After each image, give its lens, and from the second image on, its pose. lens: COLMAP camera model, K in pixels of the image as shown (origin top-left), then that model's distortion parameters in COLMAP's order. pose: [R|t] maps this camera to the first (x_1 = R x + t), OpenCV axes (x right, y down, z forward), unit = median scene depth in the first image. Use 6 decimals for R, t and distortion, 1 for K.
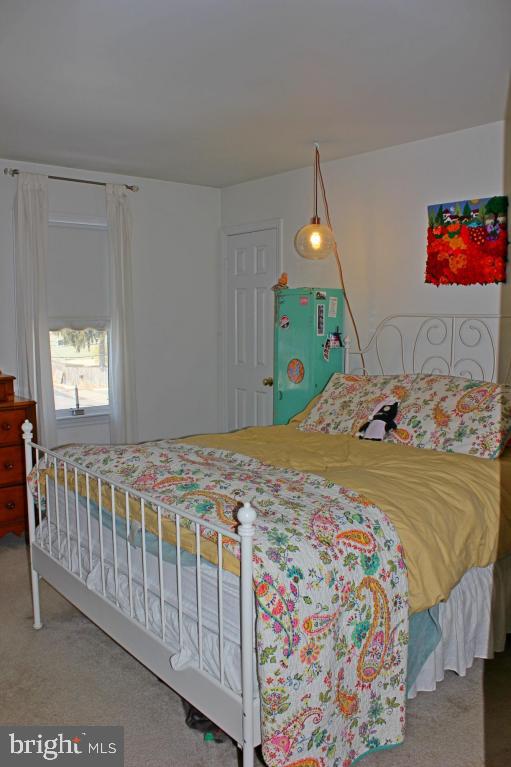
lens RADIAL K [[635.4, 0, 255.2], [0, 635.4, 387.4], [0, 0, 1]] dist [-0.158320, 0.129077]
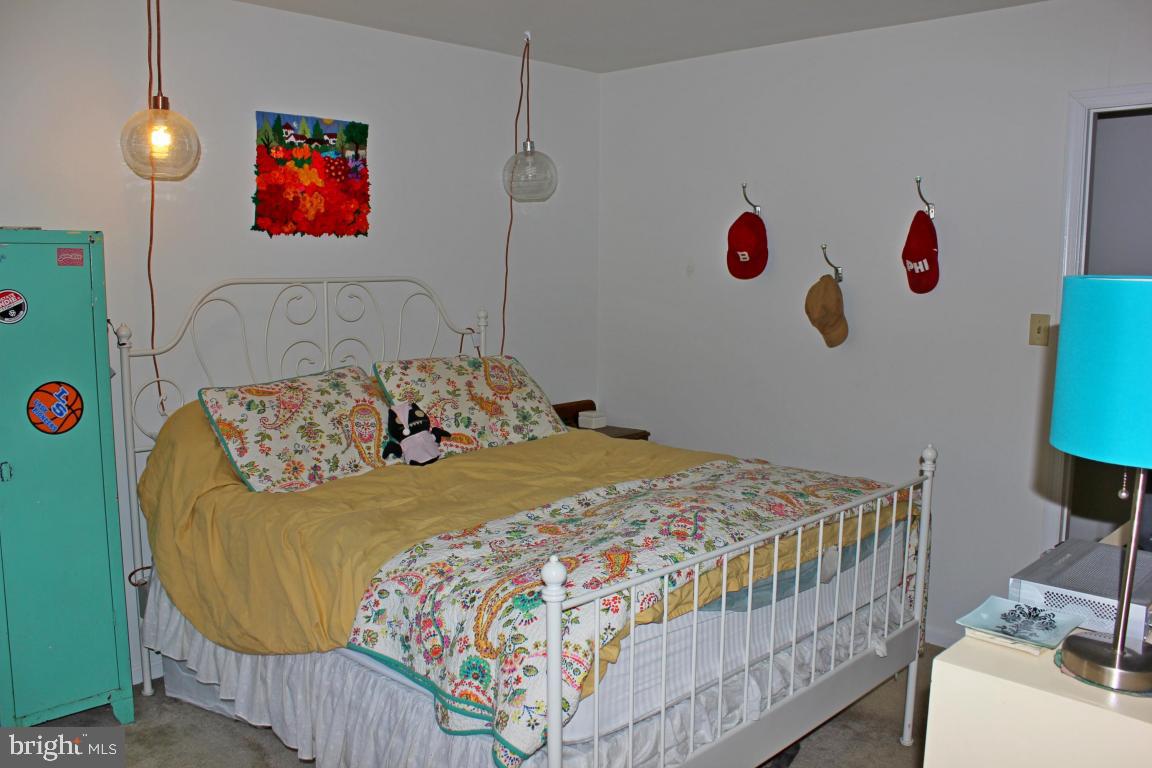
lens RADIAL K [[954.3, 0, 584.0], [0, 954.3, 387.6], [0, 0, 1]] dist [-0.158320, 0.129077]
pose [[-0.105963, -0.131868, 0.985587, -0.793294], [0.106344, 0.983980, 0.143086, -0.118478], [-0.988667, 0.119973, -0.090243, 0.836028]]
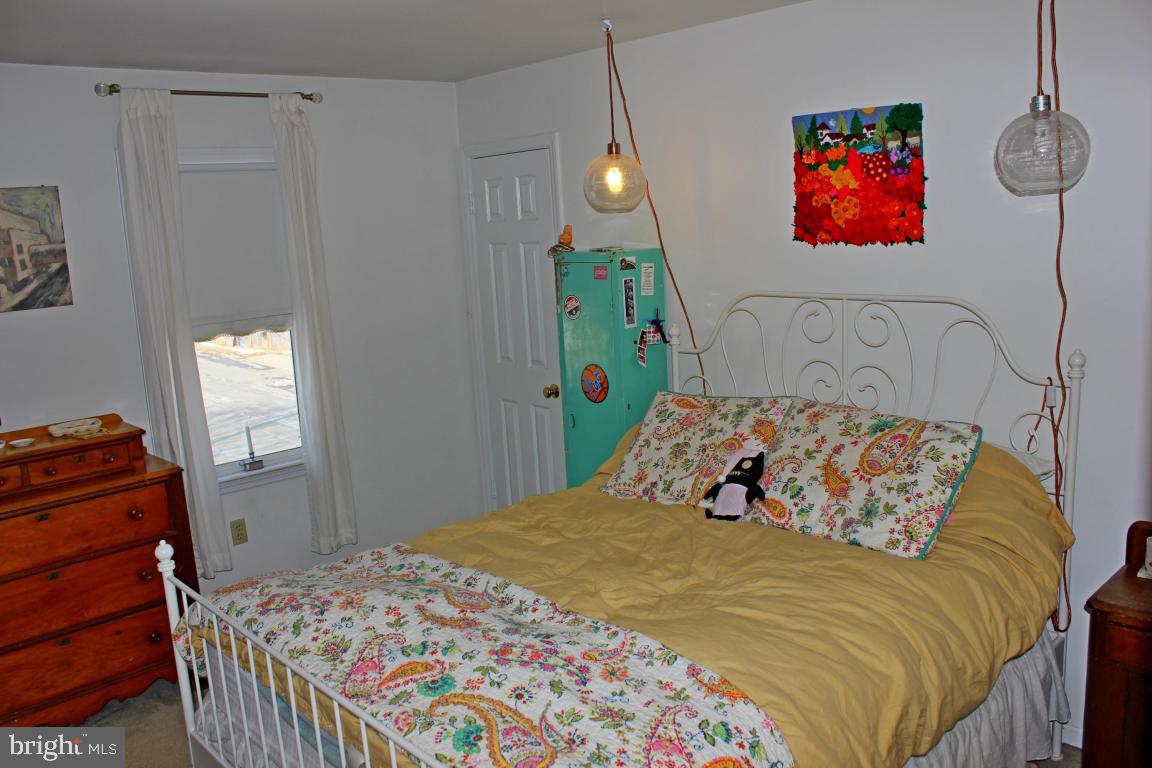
lens RADIAL K [[954.3, 0, 583.3], [0, 954.3, 373.9], [0, 0, 1]] dist [-0.158320, 0.129077]
pose [[0.996235, -0.068148, 0.053586, 0.003017], [0.065381, 0.996515, 0.051789, -0.105350], [-0.056928, -0.048091, 0.997219, 0.072182]]
